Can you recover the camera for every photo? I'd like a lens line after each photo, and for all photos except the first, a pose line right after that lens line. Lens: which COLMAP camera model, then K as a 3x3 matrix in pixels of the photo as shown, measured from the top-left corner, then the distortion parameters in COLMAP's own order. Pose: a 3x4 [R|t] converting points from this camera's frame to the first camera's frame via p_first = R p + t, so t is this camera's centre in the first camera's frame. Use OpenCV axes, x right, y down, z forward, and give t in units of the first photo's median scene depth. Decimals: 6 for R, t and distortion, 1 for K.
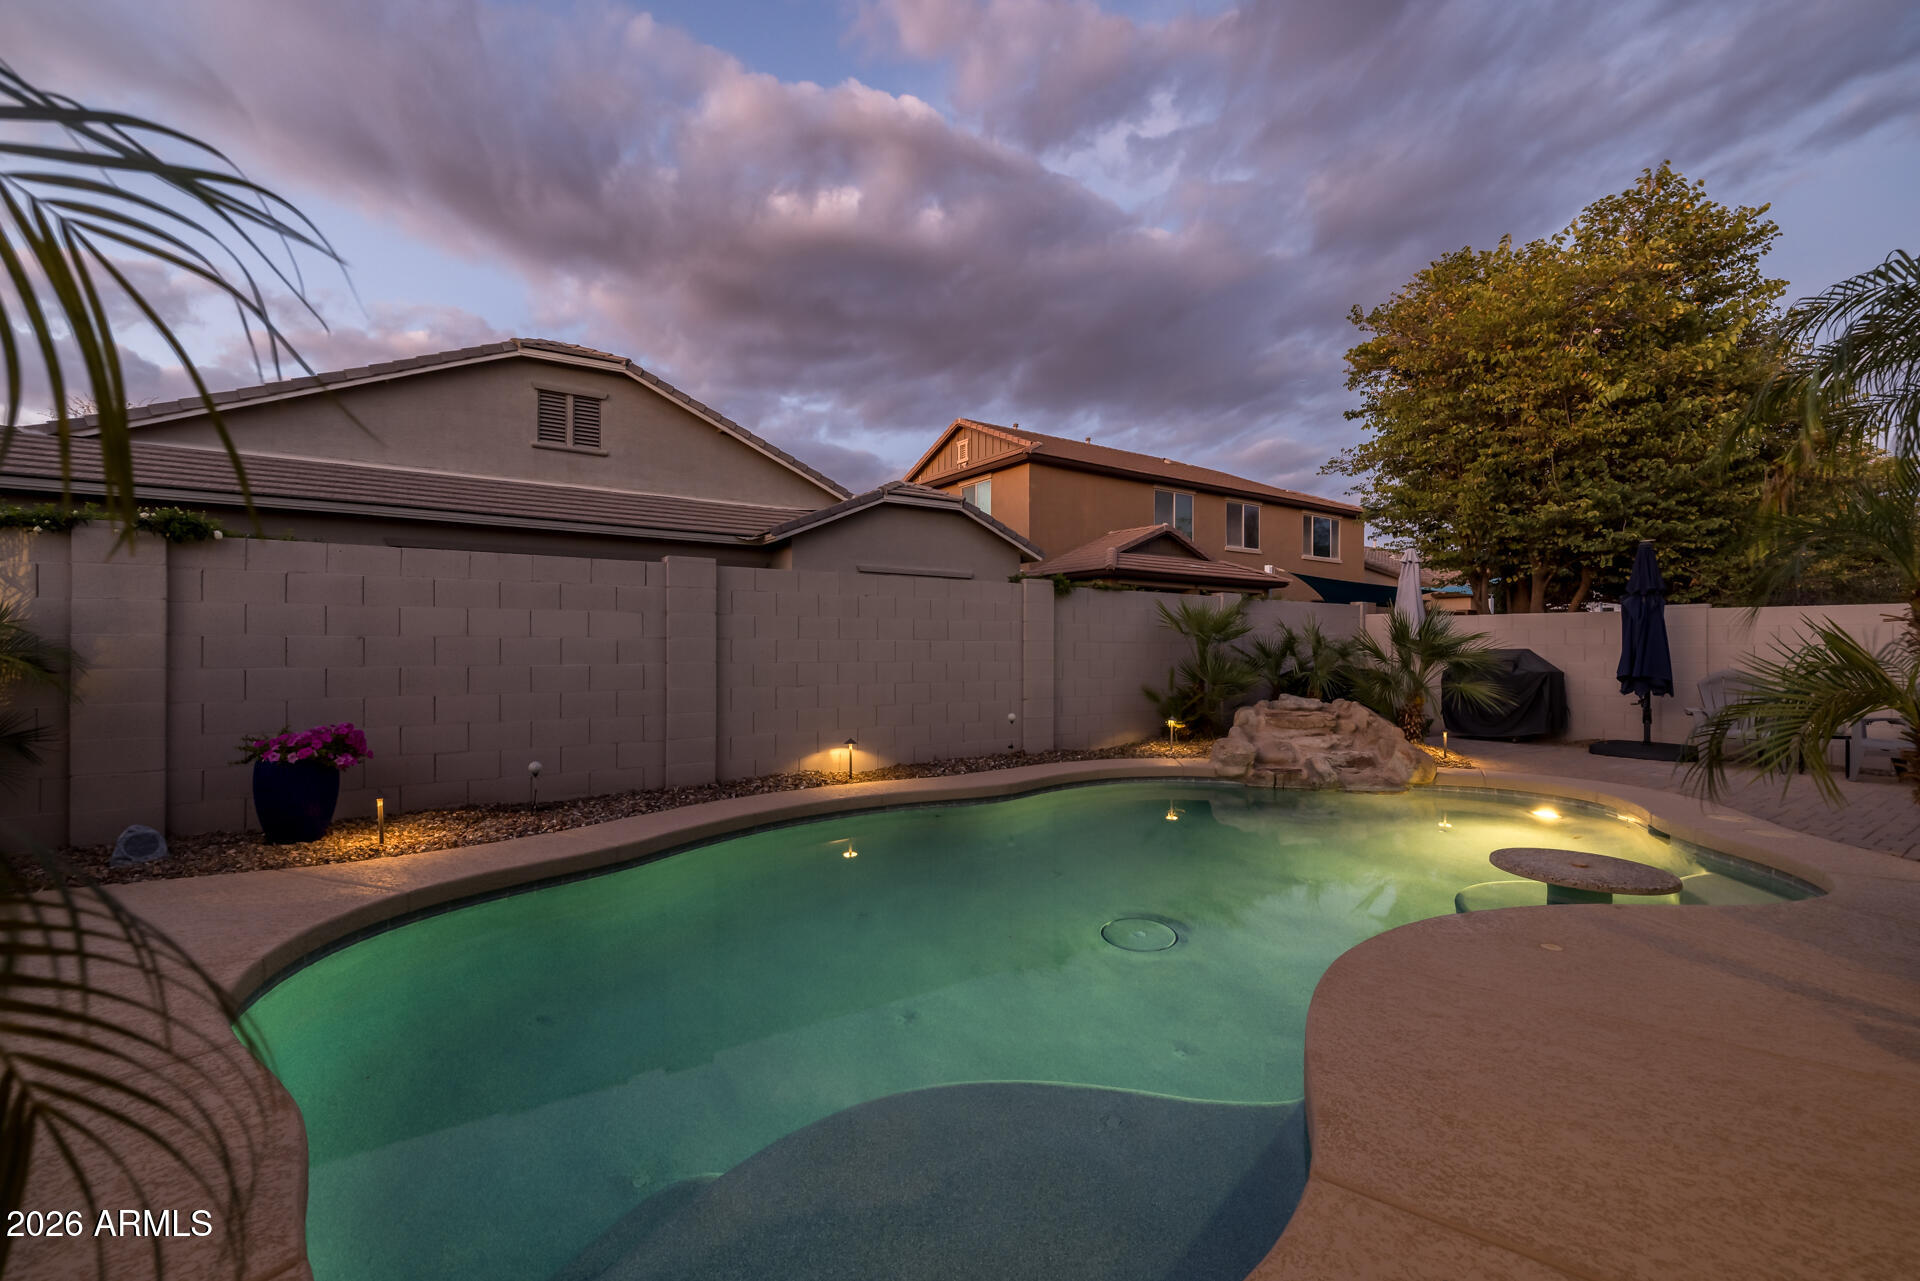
lens RADIAL K [[783.8, 0, 952.4], [0, 783.8, 657.0], [0, 0, 1]] dist [0.007512, -0.000547]
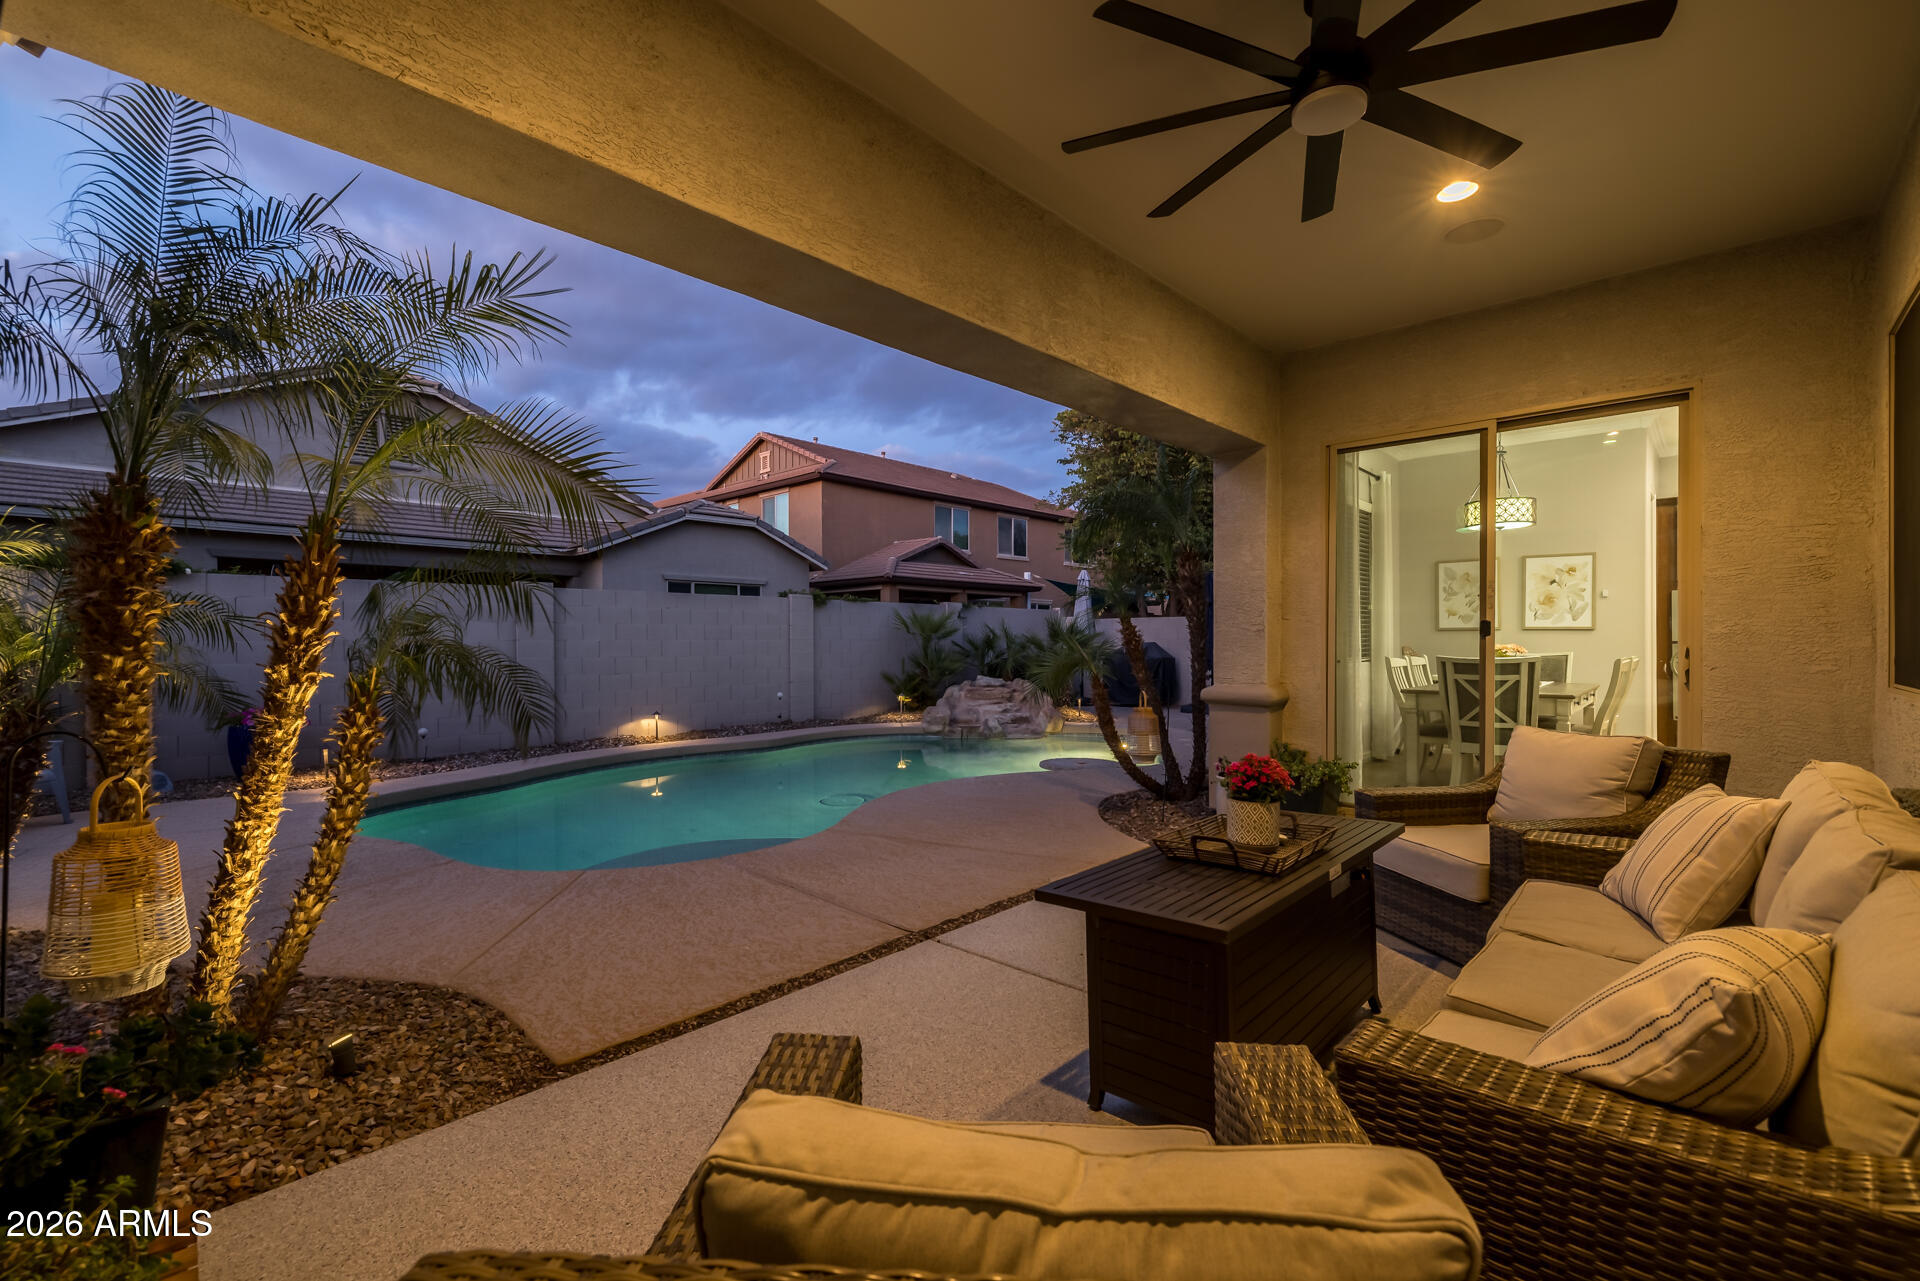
lens RADIAL K [[813.8, 0, 949.2], [0, 813.8, 647.3], [0, 0, 1]] dist [0.003856, 0.001512]
pose [[0.977159, -0.009227, 0.212307, 0.057118], [0.010444, 0.999935, -0.004609, 0.002136], [-0.212251, 0.006721, 0.977192, -0.416126]]
